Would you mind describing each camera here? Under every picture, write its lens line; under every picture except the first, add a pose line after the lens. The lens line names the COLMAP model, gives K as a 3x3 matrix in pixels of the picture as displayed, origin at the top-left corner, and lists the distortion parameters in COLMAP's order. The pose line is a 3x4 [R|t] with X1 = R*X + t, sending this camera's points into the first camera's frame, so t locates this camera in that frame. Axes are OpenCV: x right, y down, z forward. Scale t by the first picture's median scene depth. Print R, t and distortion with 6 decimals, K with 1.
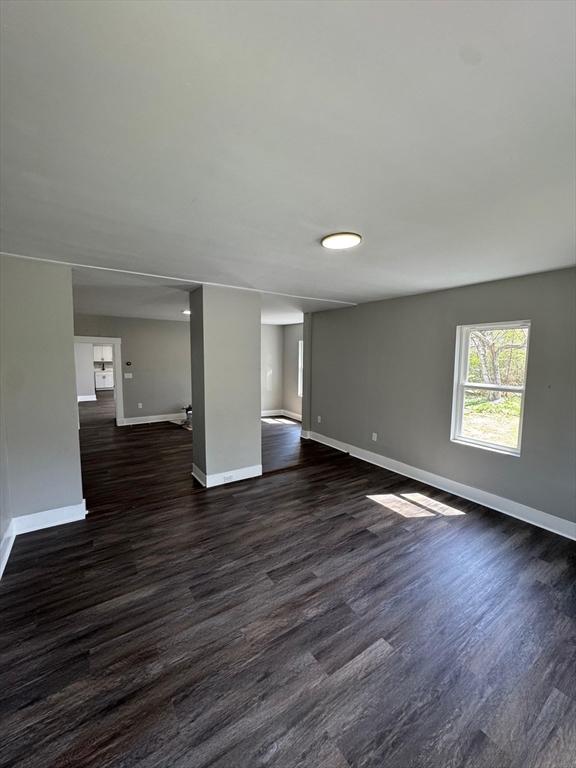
lens RADIAL K [[307.3, 0, 290.2], [0, 307.3, 384.5], [0, 0, 1]] dist [-0.003543, 0.000472]
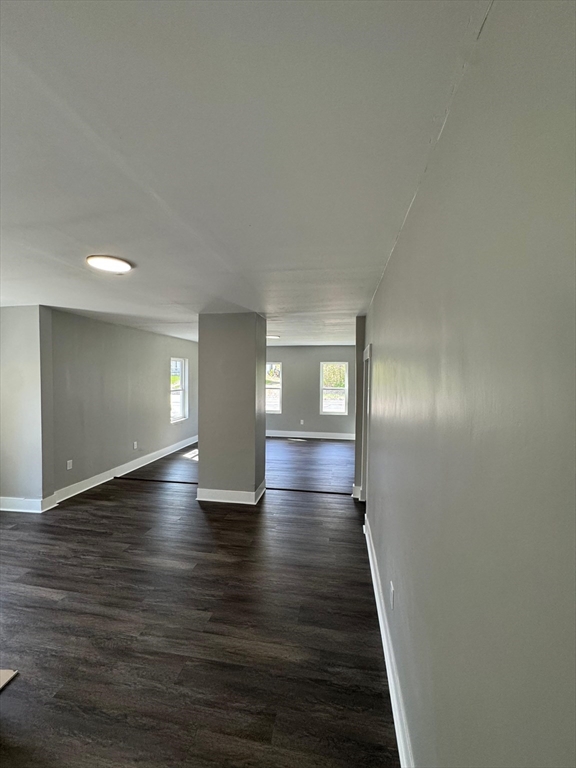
lens RADIAL K [[307.3, 0, 287.4], [0, 307.3, 385.9], [0, 0, 1]] dist [-0.003543, 0.000472]
pose [[-0.717773, -0.044418, 0.694859, -1.096900], [0.047626, 0.992494, 0.112641, -0.177620], [-0.694647, 0.113944, -0.710269, 1.679016]]
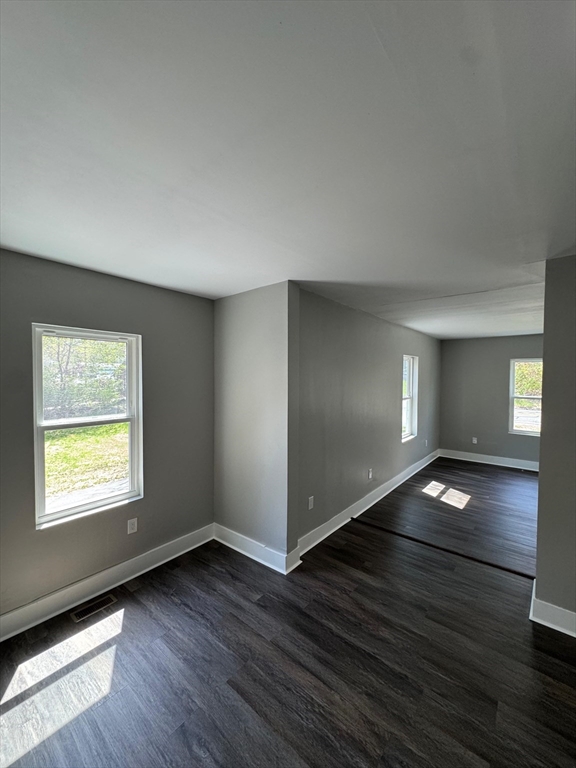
lens RADIAL K [[307.3, 0, 287.5], [0, 307.3, 388.3], [0, 0, 1]] dist [-0.003543, 0.000472]
pose [[-0.275750, -0.054099, 0.959706, -0.549483], [0.079307, 0.993730, 0.078805, -0.174340], [-0.957952, 0.097842, -0.269731, 1.715231]]
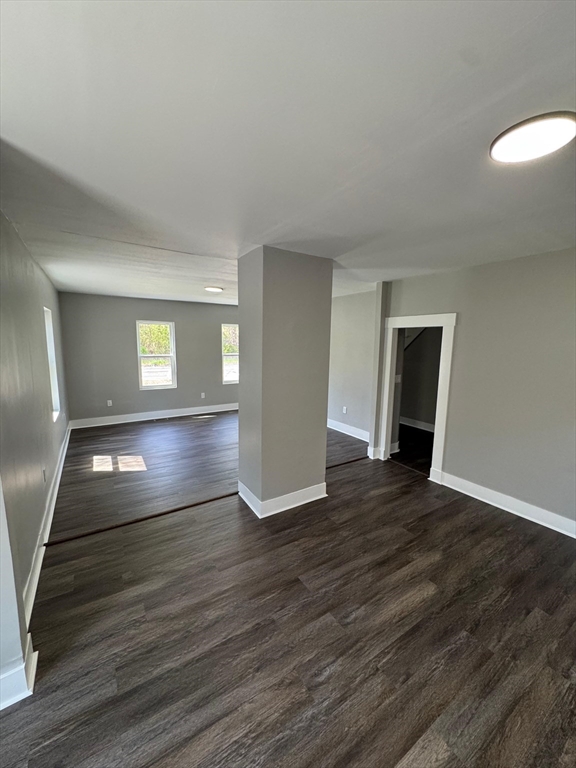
lens RADIAL K [[307.3, 0, 288.7], [0, 307.3, 385.1], [0, 0, 1]] dist [-0.003543, 0.000472]
pose [[-0.999215, -0.031528, 0.023984, -0.249781], [-0.024935, 0.971033, 0.237641, -0.181642], [-0.030782, 0.236857, -0.971057, 1.838537]]
